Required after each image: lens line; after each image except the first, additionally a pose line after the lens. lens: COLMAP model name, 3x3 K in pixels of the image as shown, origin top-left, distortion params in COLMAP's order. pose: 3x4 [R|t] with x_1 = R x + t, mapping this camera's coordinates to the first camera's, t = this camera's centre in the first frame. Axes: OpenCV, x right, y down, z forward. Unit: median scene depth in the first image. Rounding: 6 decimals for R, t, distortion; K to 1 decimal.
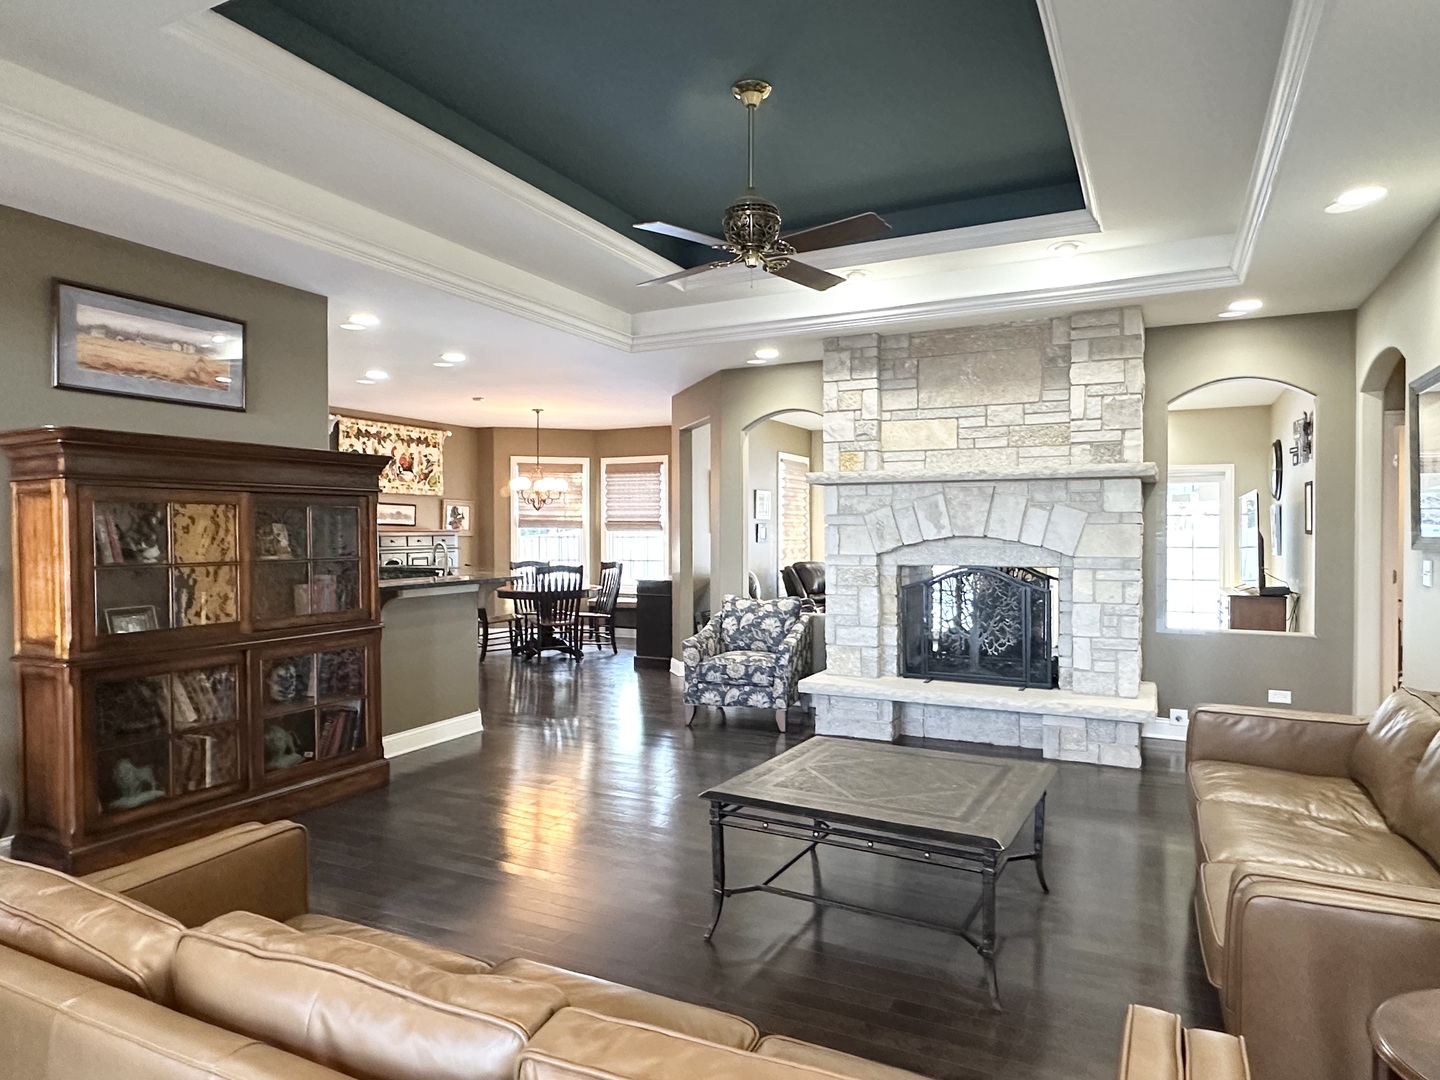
lens RADIAL K [[886.2, 0, 718.4], [0, 886.2, 547.4], [0, 0, 1]] dist [-0.001995, 0.002310]
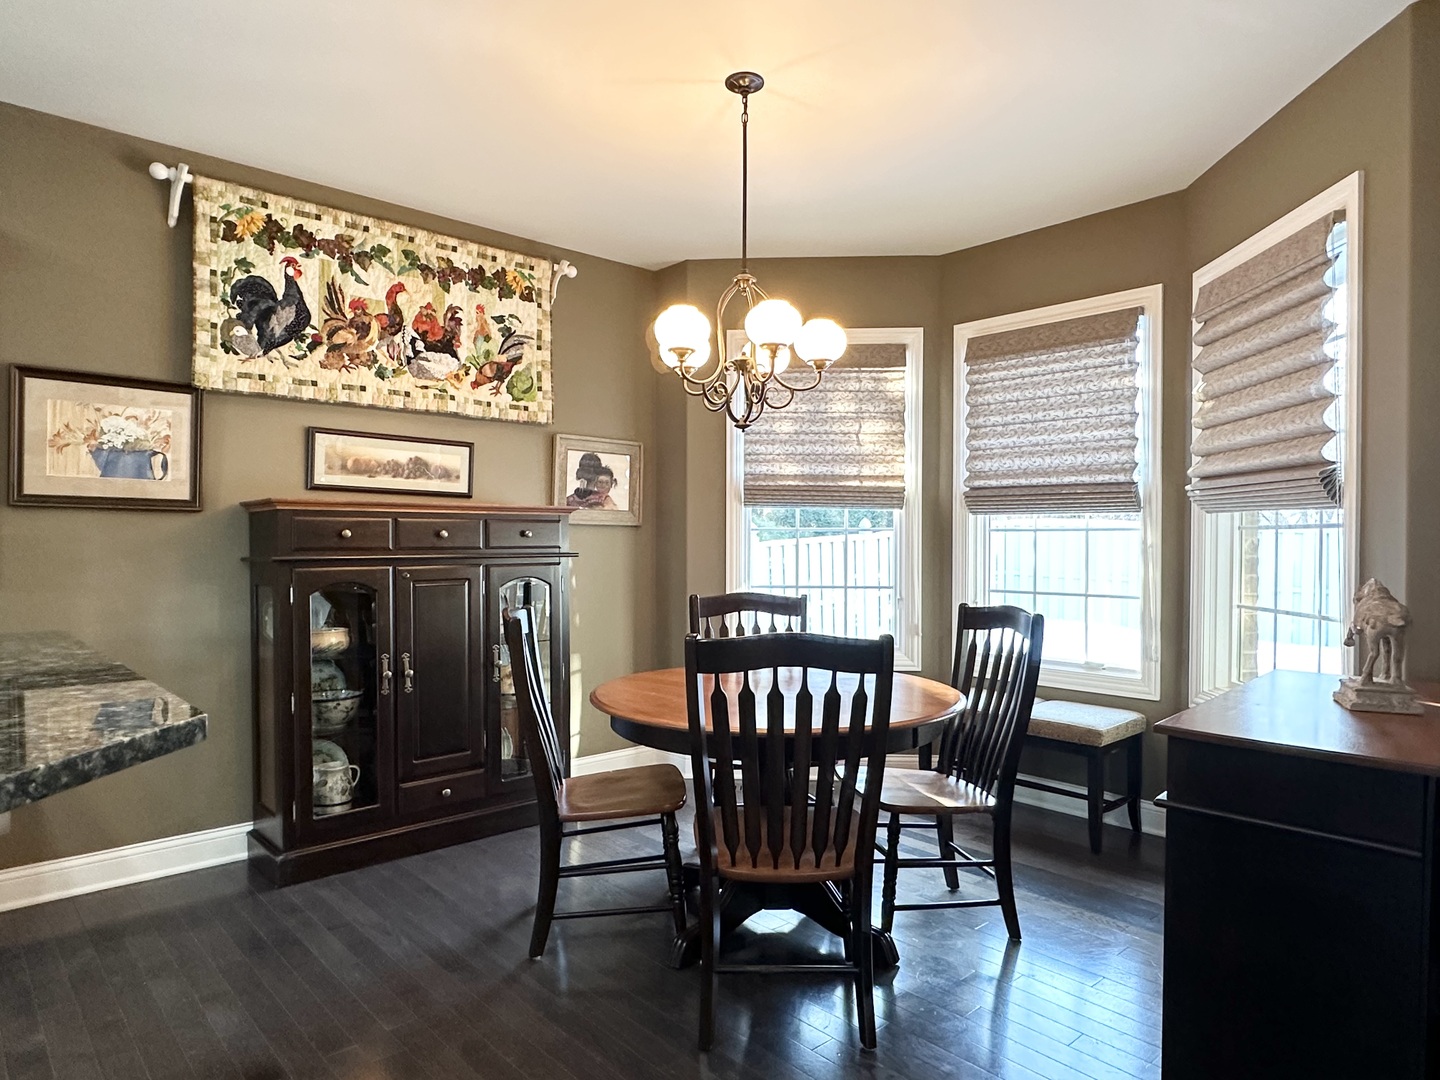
lens RADIAL K [[886.2, 0, 714.6], [0, 886.2, 547.7], [0, 0, 1]] dist [-0.001995, 0.002310]
pose [[0.930445, 0.005981, -0.366382, -0.097821], [-0.009090, 0.999936, -0.006763, -0.000238], [0.366318, 0.009623, 0.930440, 0.673912]]
